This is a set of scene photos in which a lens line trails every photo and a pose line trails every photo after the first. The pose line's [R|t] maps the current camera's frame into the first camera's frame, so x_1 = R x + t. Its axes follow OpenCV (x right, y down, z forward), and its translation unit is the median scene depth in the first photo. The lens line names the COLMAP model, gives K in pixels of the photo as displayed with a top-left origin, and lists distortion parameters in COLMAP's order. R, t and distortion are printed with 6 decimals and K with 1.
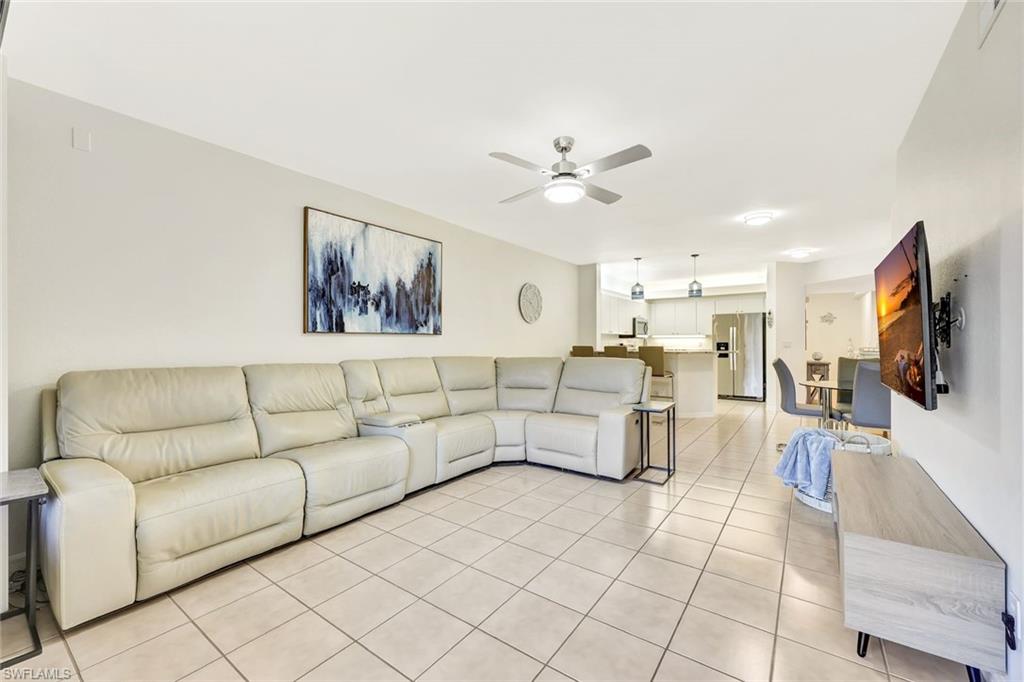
lens RADIAL K [[417.6, 0, 513.2], [0, 417.6, 338.9], [0, 0, 1]] dist [0.008592, -0.003336]
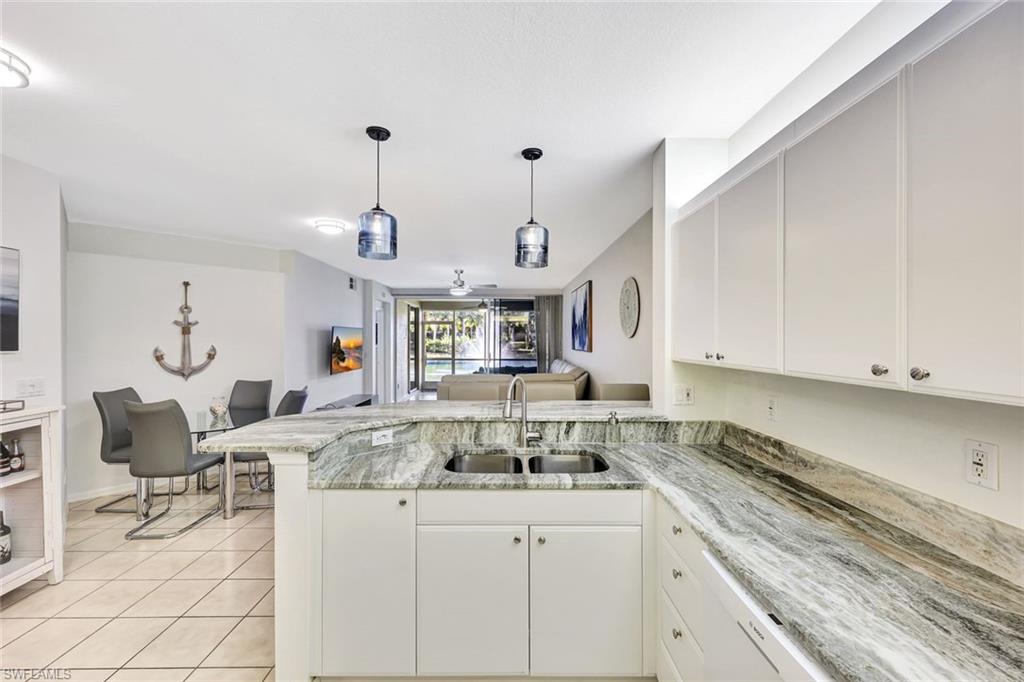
lens RADIAL K [[411.7, 0, 510.2], [0, 411.7, 337.4], [0, 0, 1]] dist [0.005398, -0.000766]
pose [[-0.809643, 0.001446, -0.586921, 0.814852], [0.006779, 0.999953, -0.006888, -0.050030], [0.586884, -0.009555, -0.809615, 1.995457]]
